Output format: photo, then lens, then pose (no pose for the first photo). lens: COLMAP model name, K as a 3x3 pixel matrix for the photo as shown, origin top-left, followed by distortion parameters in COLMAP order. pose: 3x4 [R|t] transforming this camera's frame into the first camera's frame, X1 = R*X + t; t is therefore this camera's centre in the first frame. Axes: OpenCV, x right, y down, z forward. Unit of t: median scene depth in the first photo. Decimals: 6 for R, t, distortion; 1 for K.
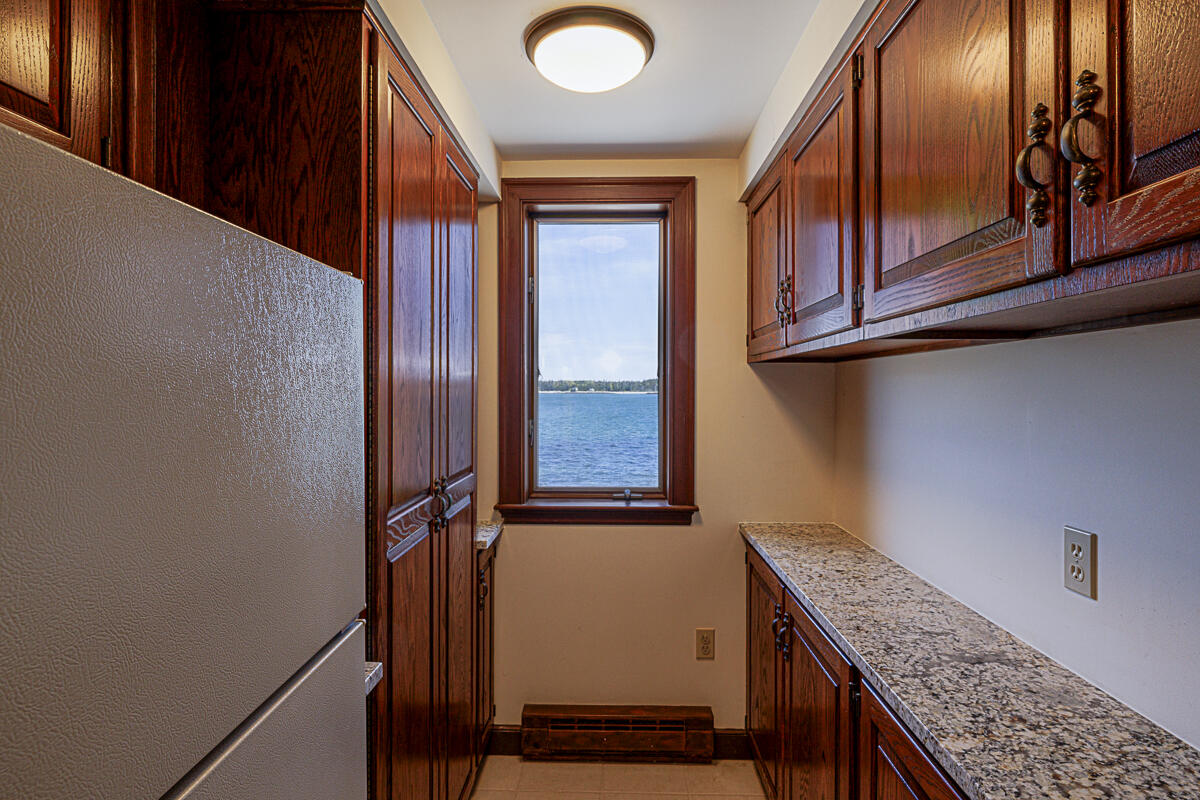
lens RADIAL K [[628.4, 0, 604.2], [0, 628.4, 393.1], [0, 0, 1]] dist [-0.004115, -0.000305]
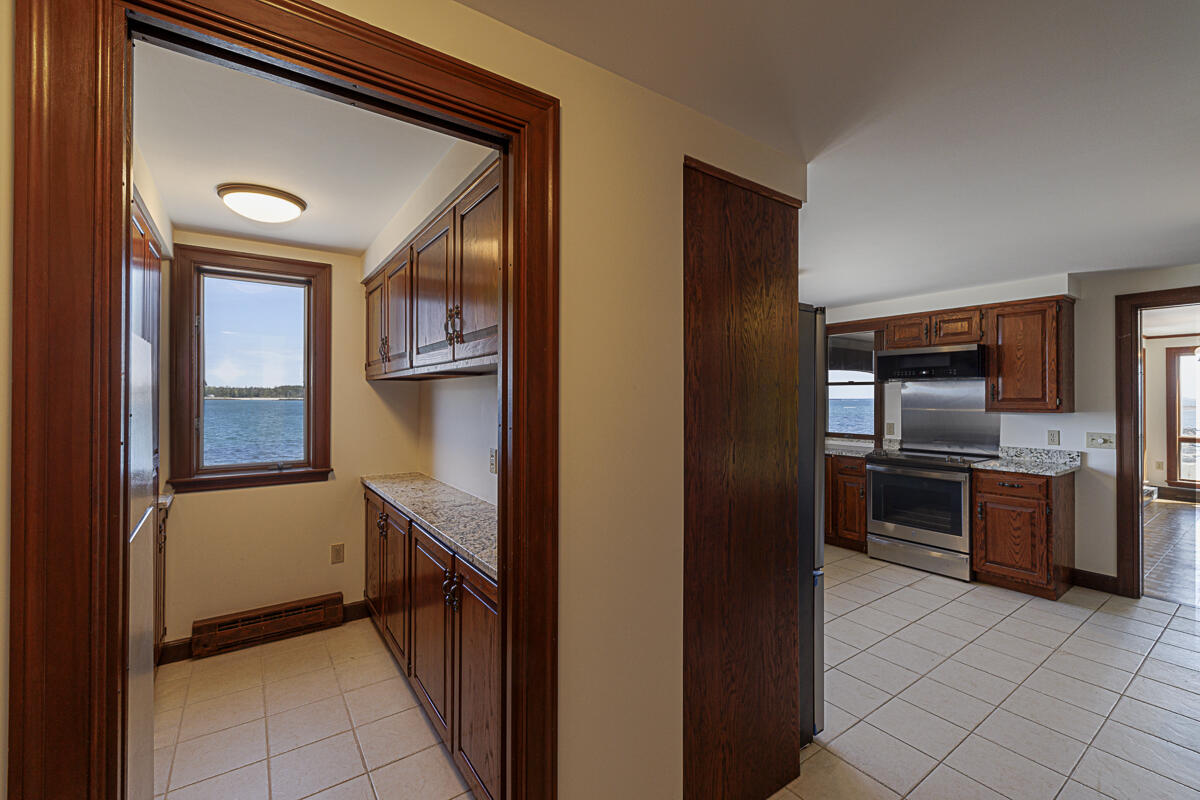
lens RADIAL K [[506.8, 0, 598.9], [0, 506.8, 394.4], [0, 0, 1]] dist [0.003090, 0.000105]
pose [[0.807751, 0.002340, 0.589519, -0.067594], [0.002527, 0.999969, -0.007432, 0.001477], [-0.589518, 0.007493, 0.807720, -0.460314]]
